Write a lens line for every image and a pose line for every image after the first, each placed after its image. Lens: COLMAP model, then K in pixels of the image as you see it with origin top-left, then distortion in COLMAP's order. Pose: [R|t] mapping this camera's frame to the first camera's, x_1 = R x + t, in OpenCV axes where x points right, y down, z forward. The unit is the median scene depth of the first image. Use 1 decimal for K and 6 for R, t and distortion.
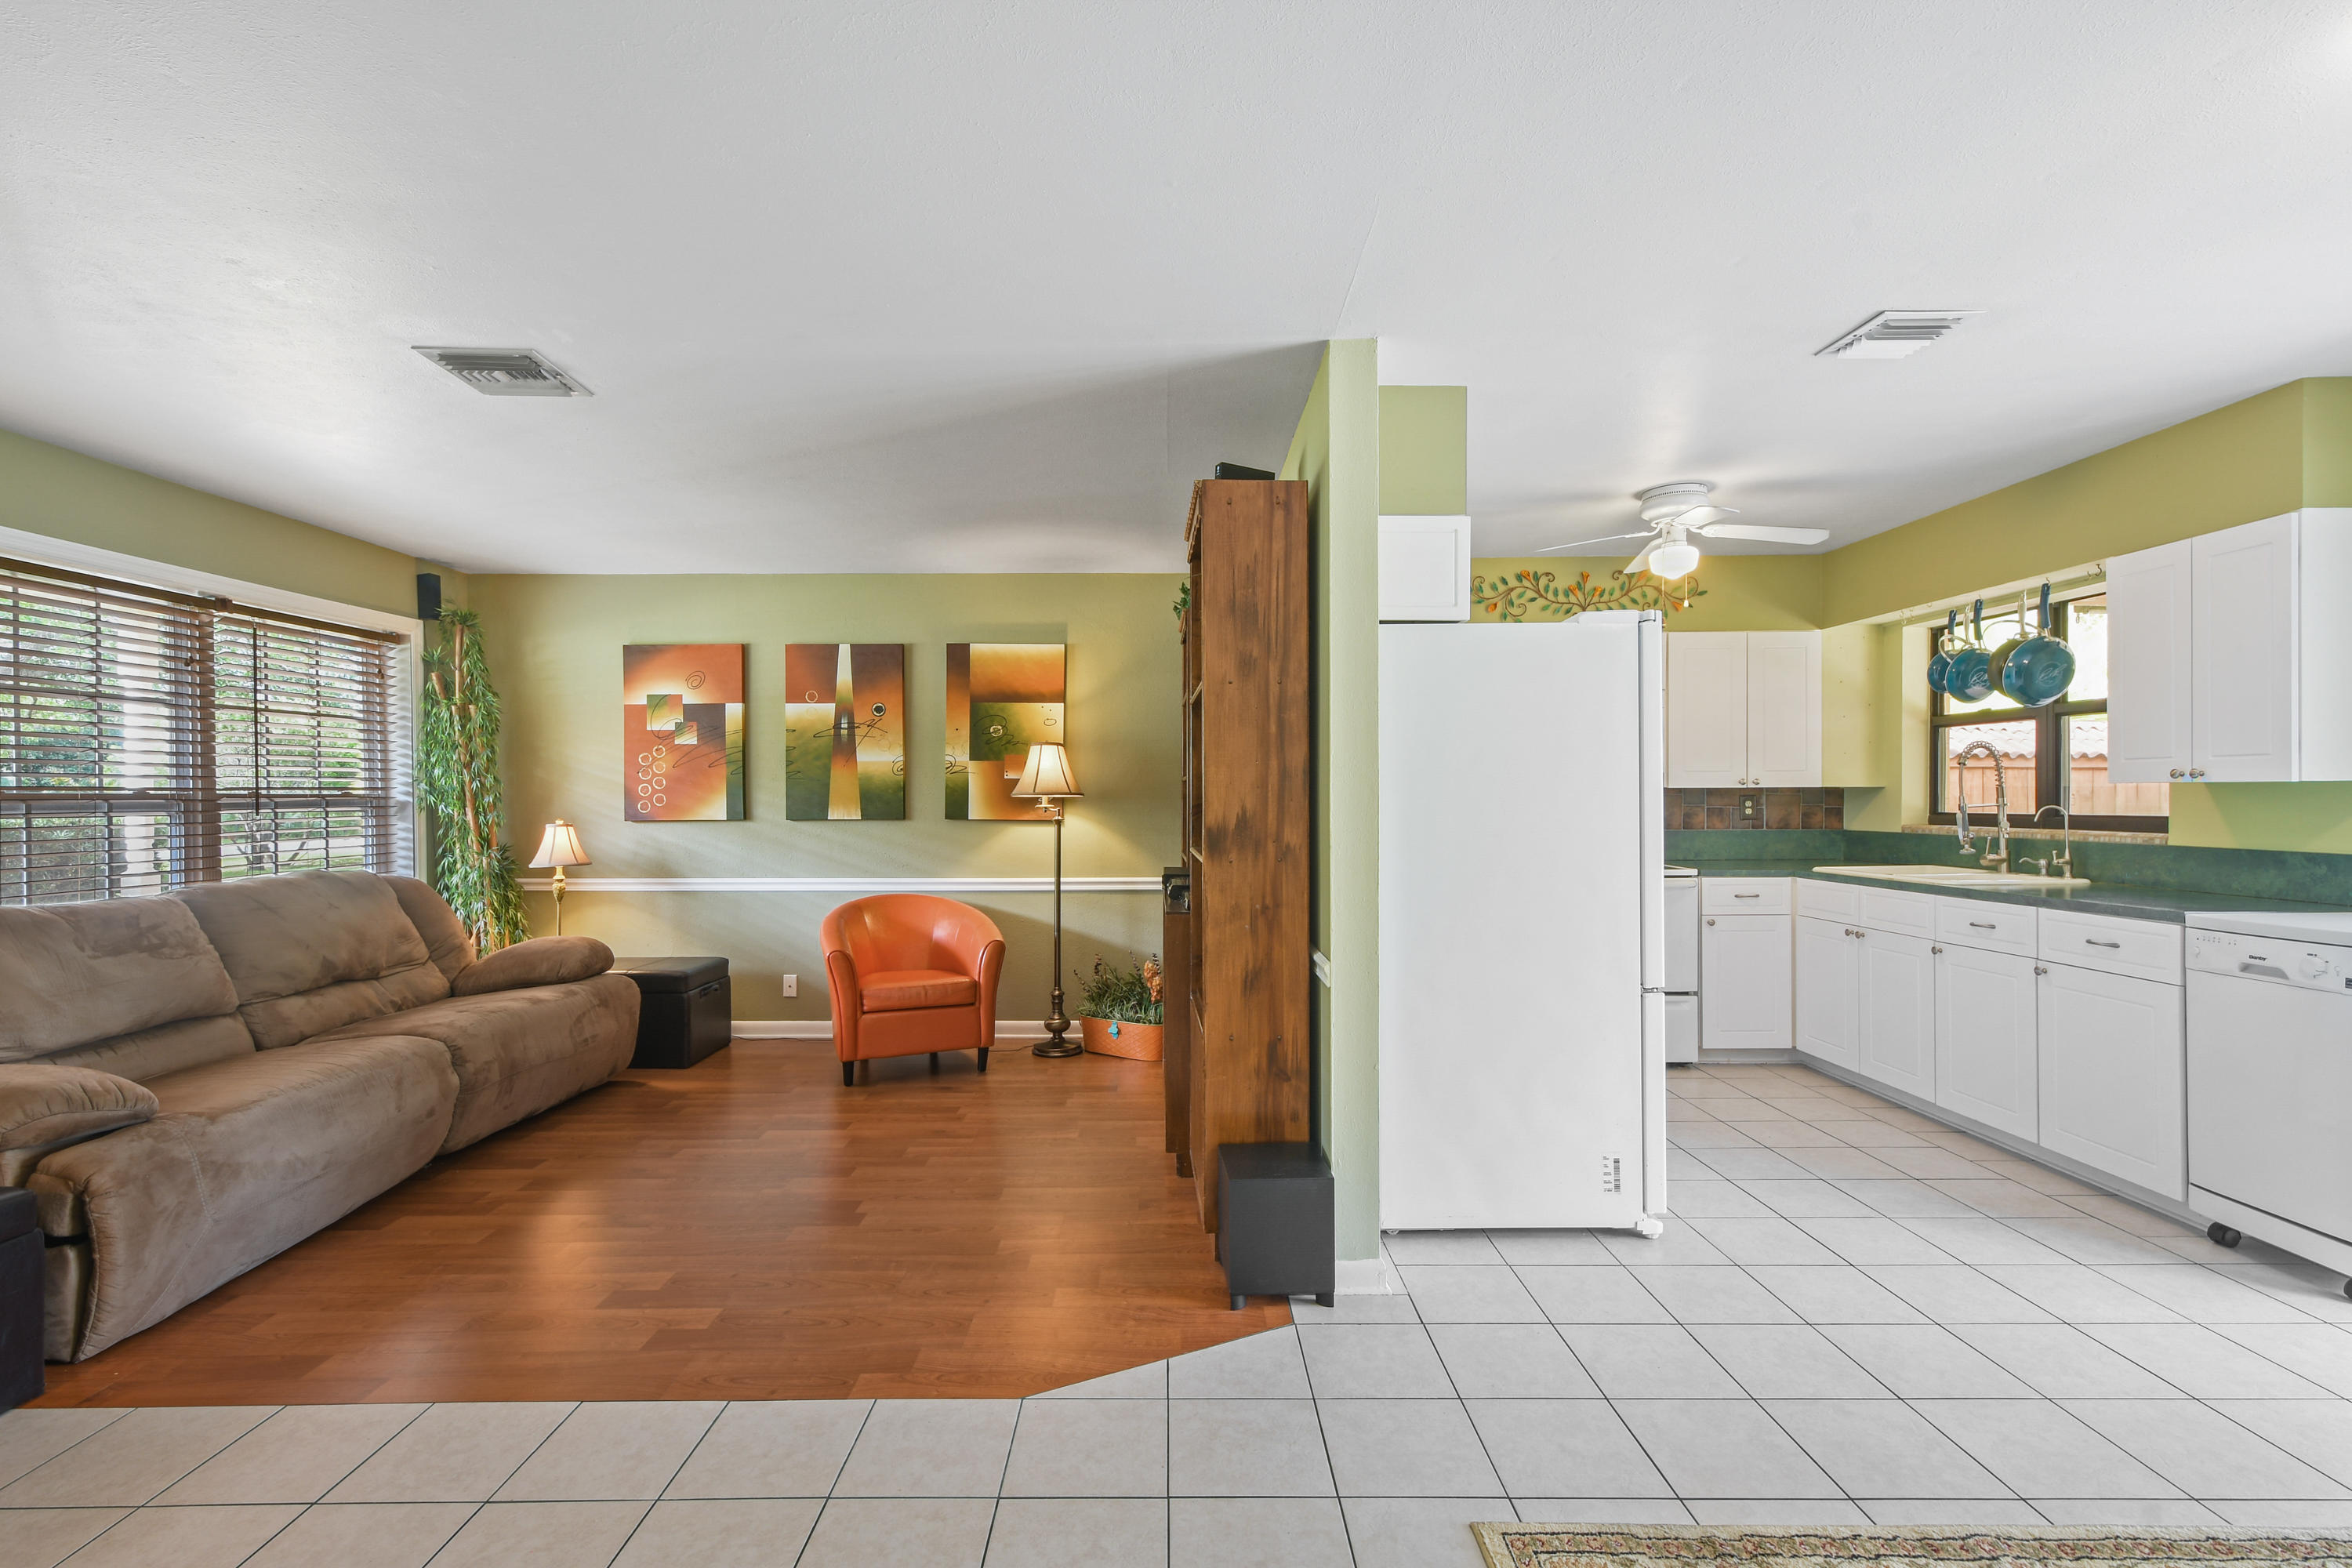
lens RADIAL K [[1036.8, 0, 1174.4], [0, 1036.8, 800.2], [0, 0, 1]] dist [0.004225, 0.000502]
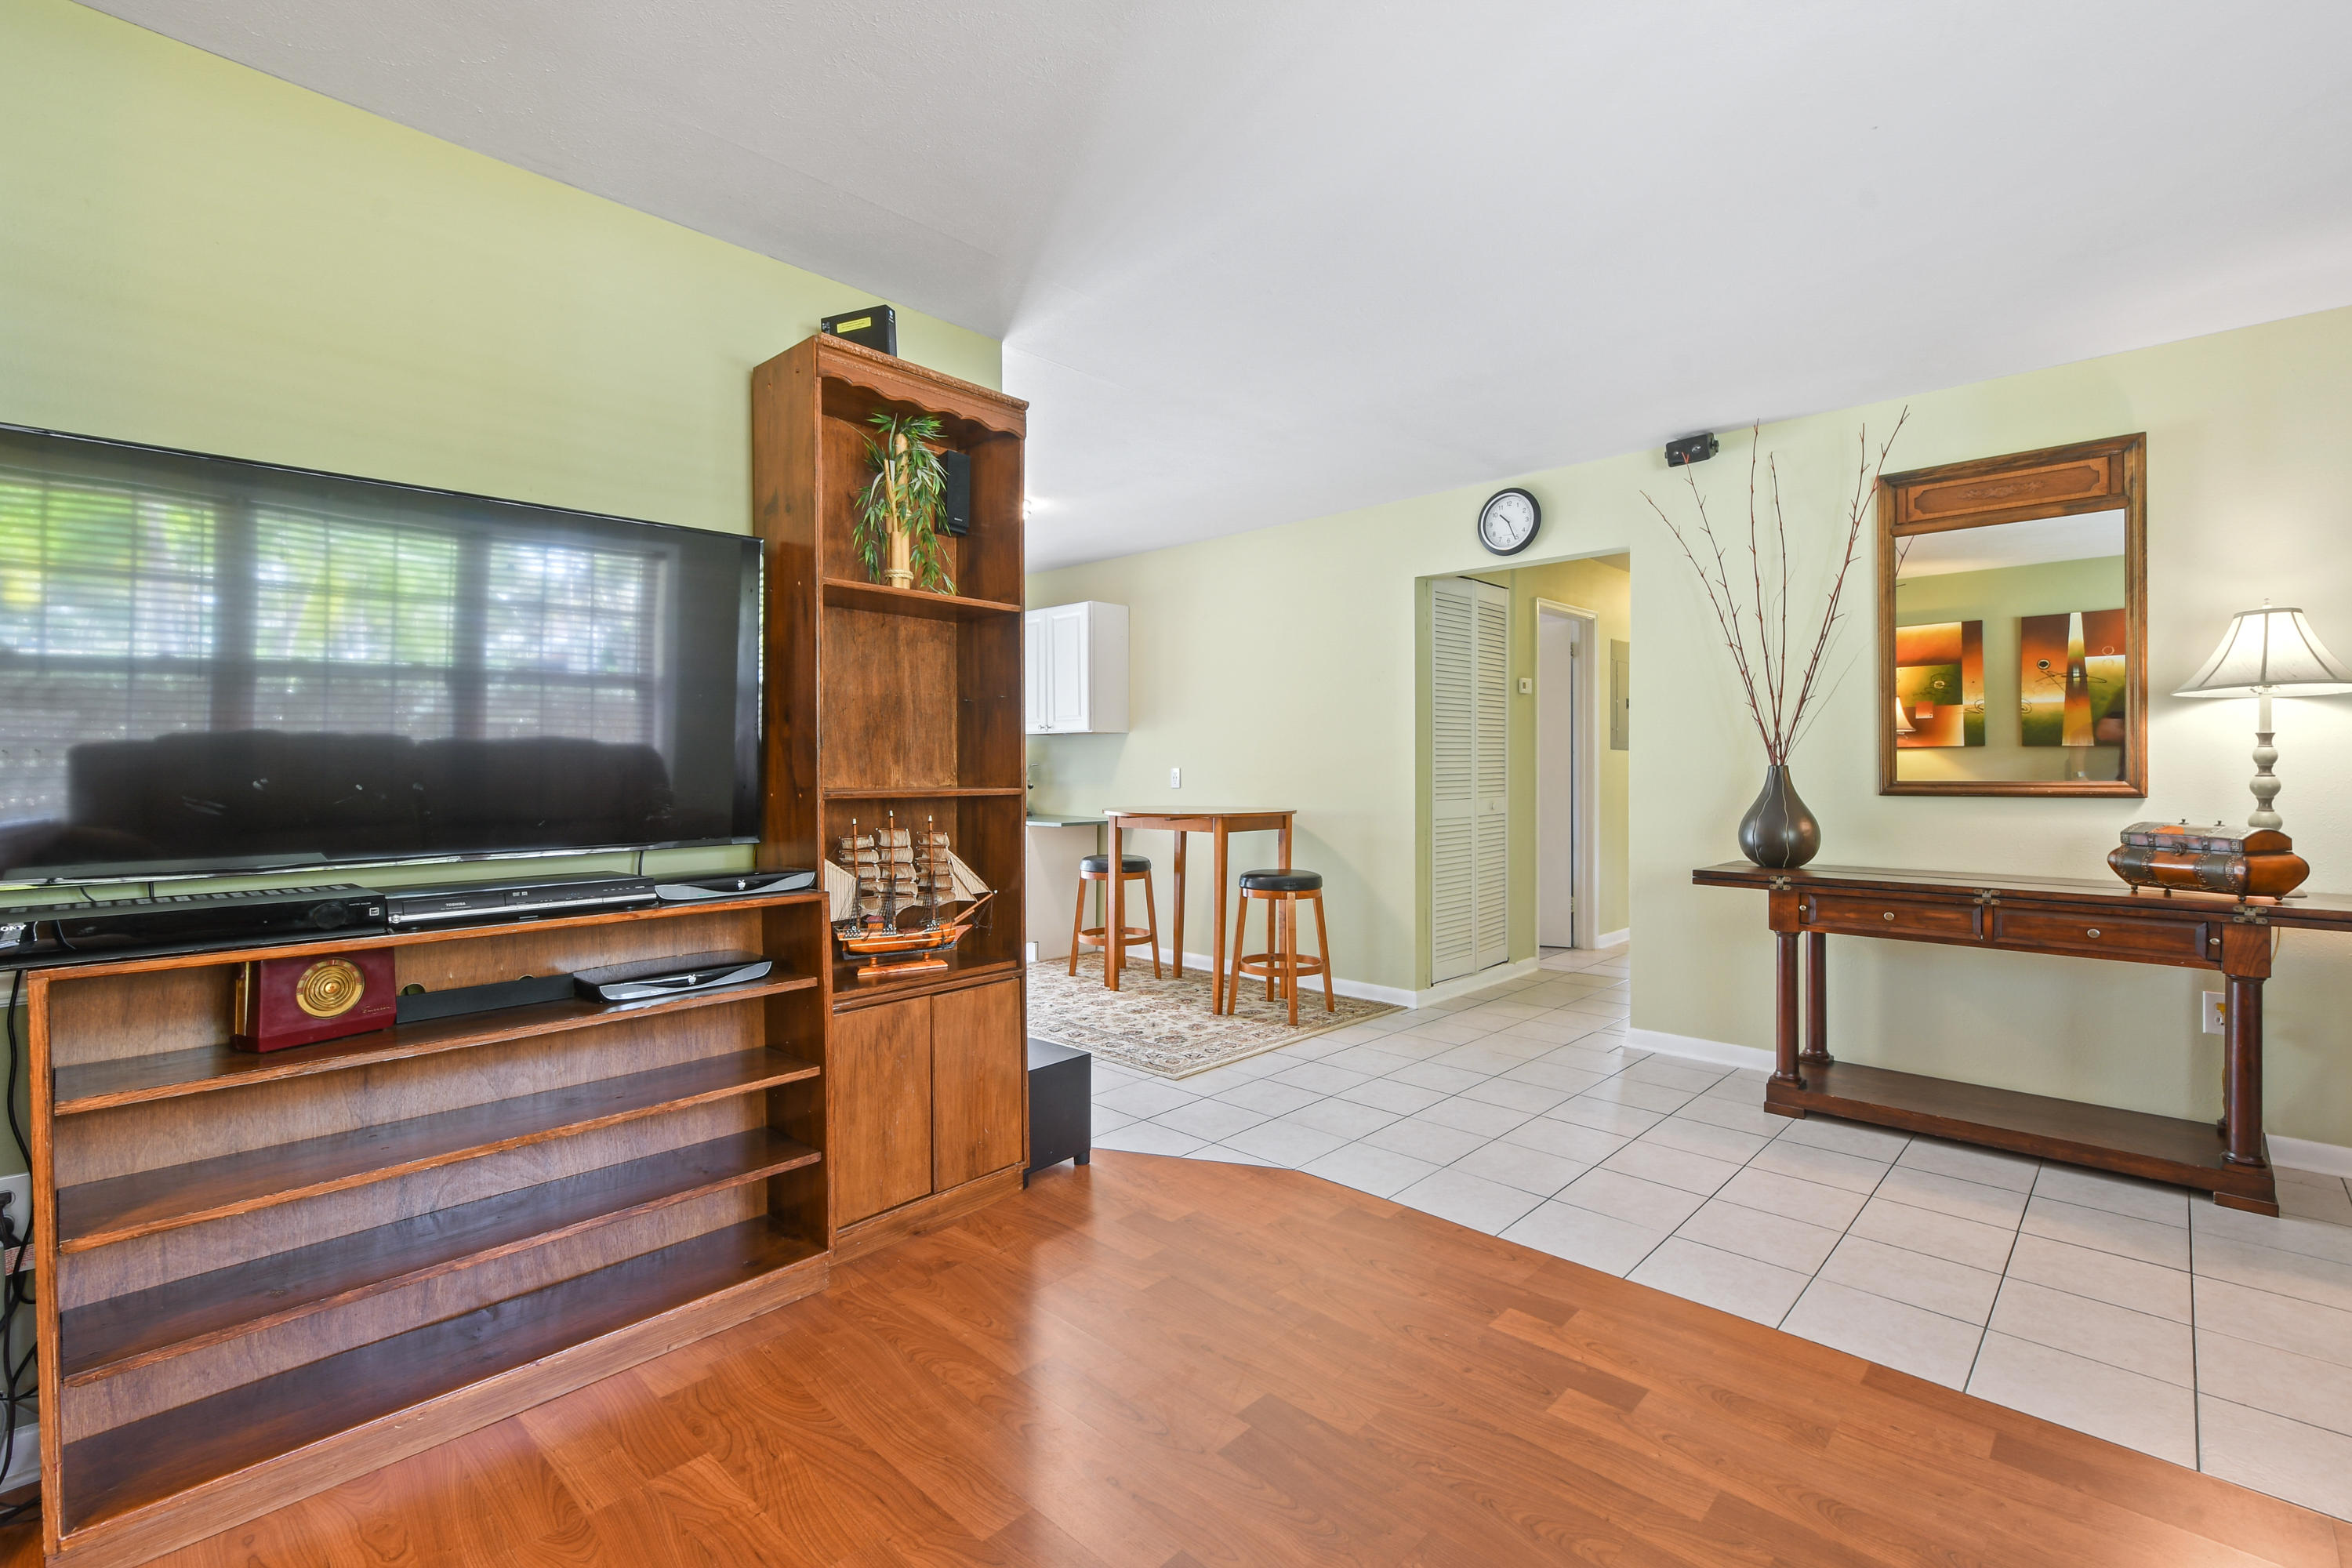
lens RADIAL K [[1036.8, 0, 1174.4], [0, 1036.8, 800.2], [0, 0, 1]] dist [0.004225, 0.000502]
pose [[-0.719433, -0.015990, 0.694378, -0.444873], [0.007923, 0.999481, 0.031225, 0.022295], [-0.694517, 0.027966, -0.718933, 0.950579]]
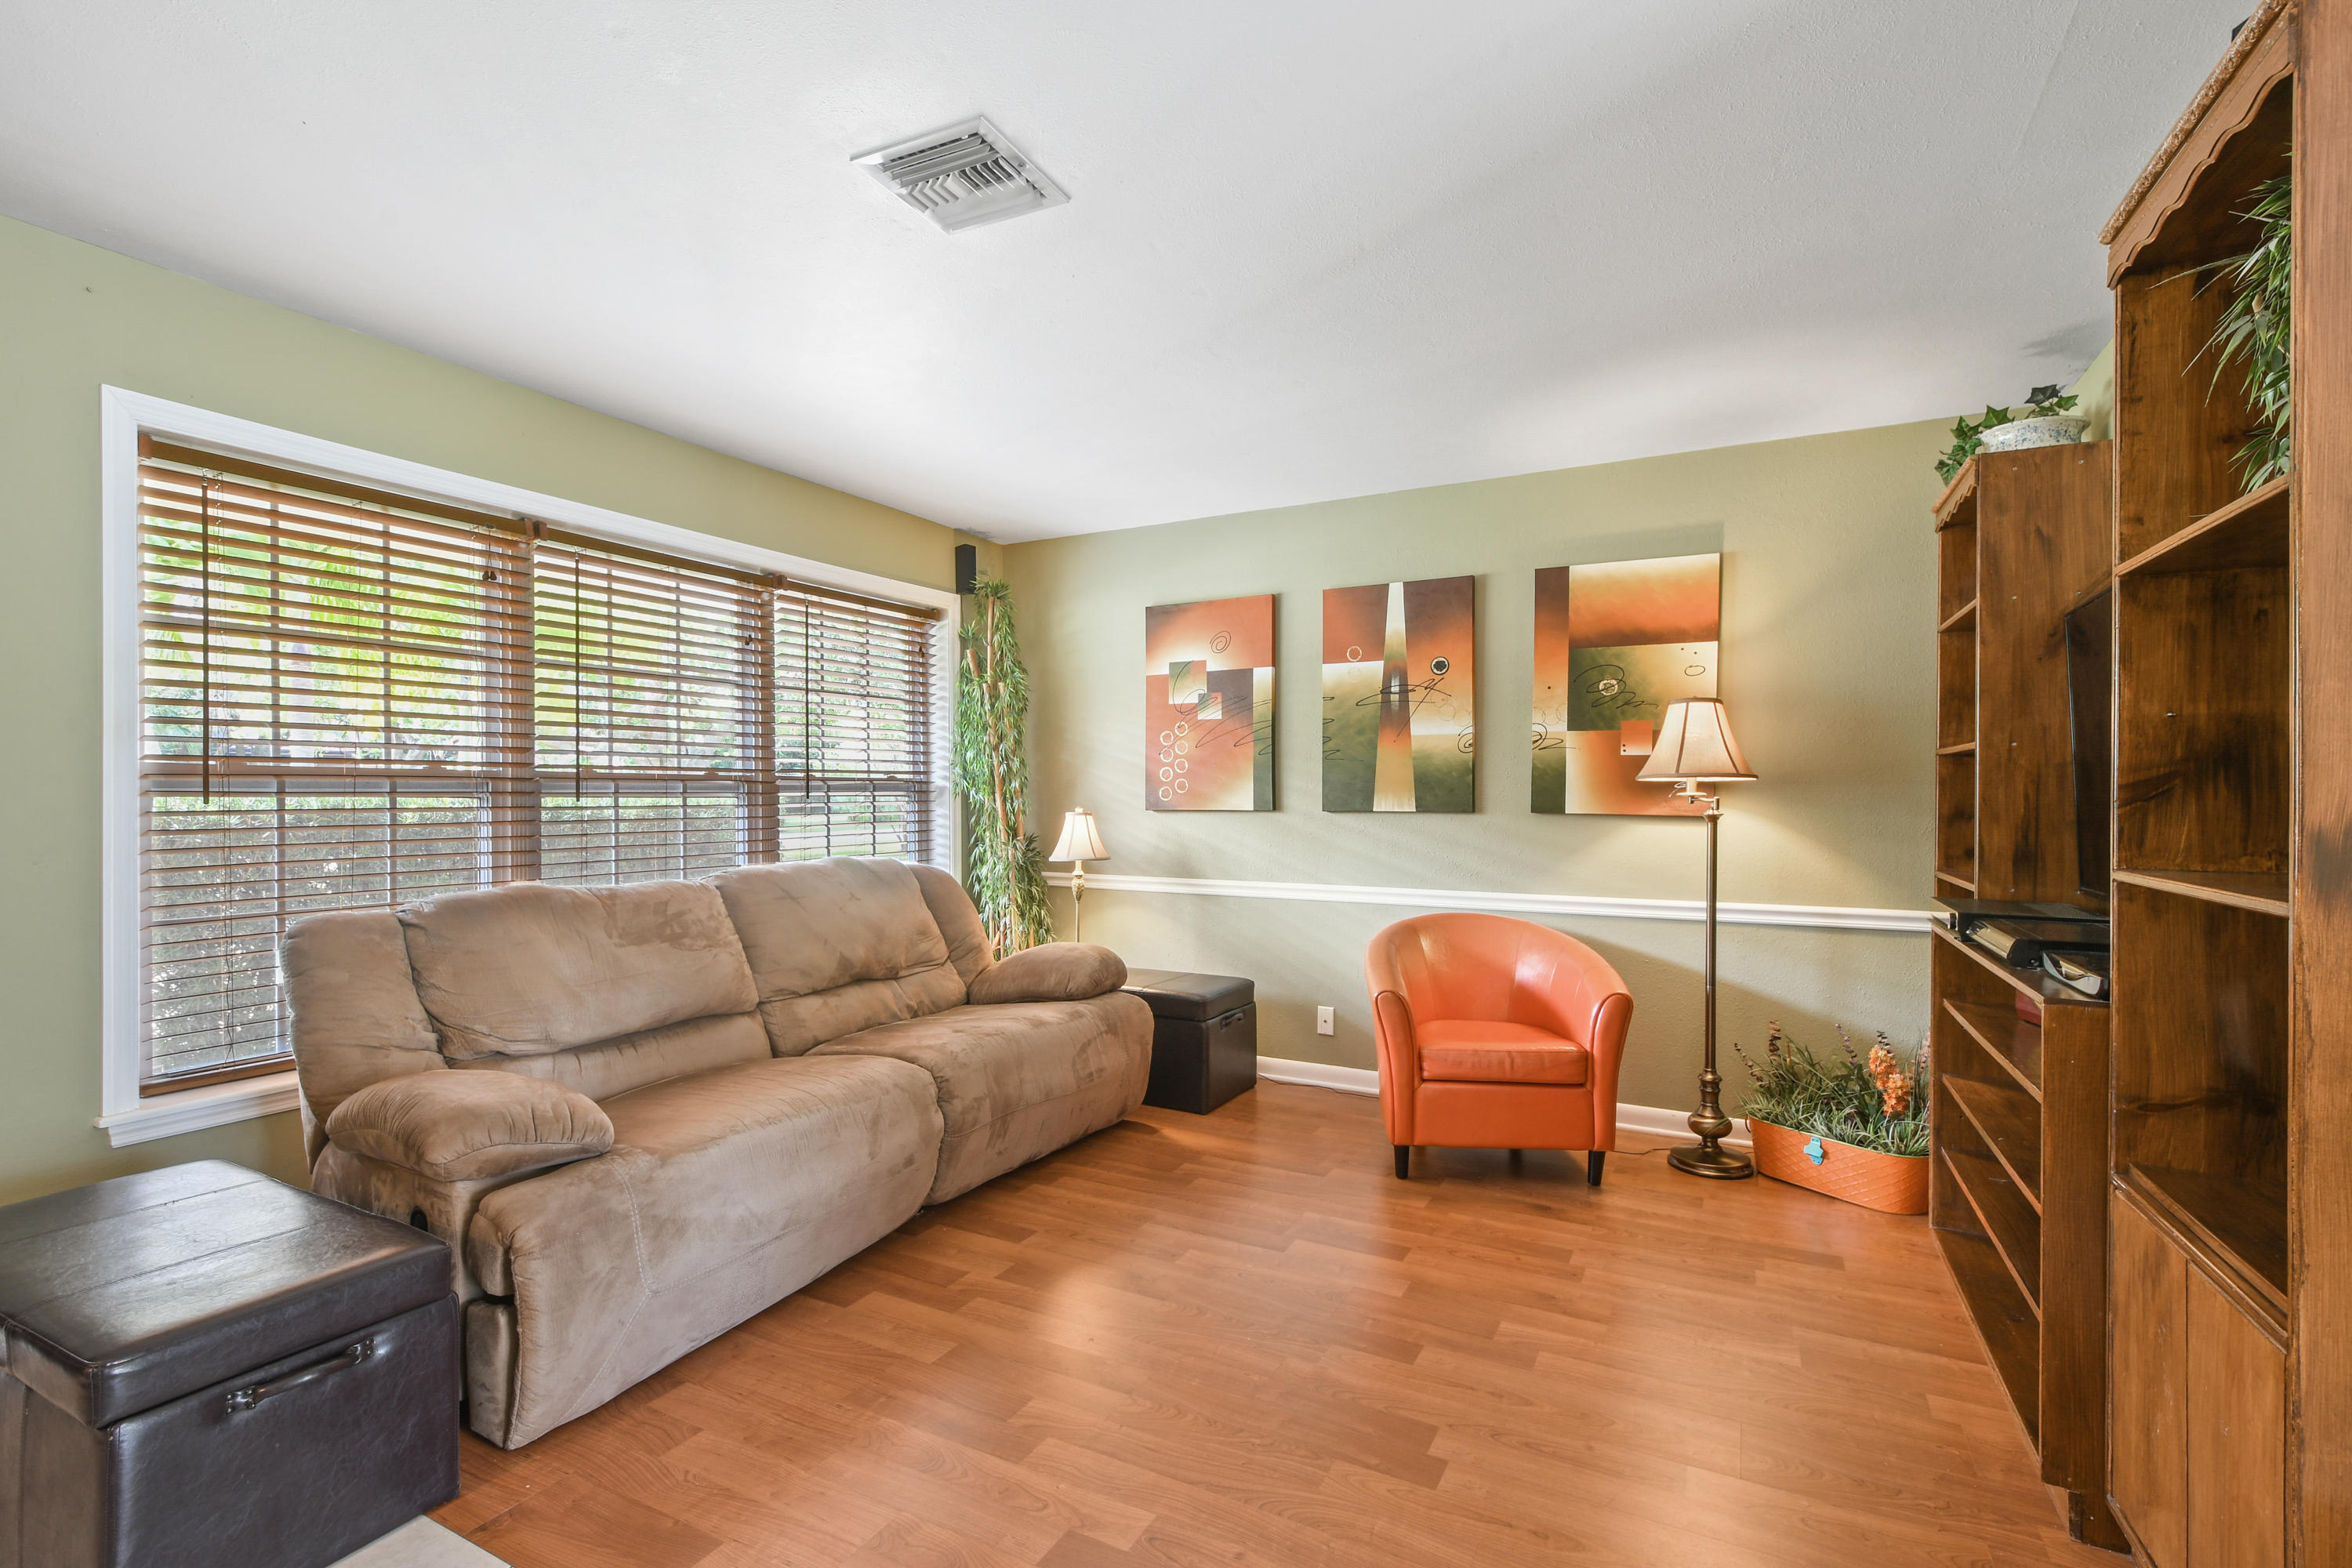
lens RADIAL K [[1077.7, 0, 1163.8], [0, 1077.7, 799.1], [0, 0, 1]] dist [0.004191, 0.000065]
pose [[0.876032, 0.006576, -0.482208, -0.093607], [-0.006020, 0.999978, 0.002702, 0.009258], [0.482215, 0.000536, 0.876053, 0.247020]]
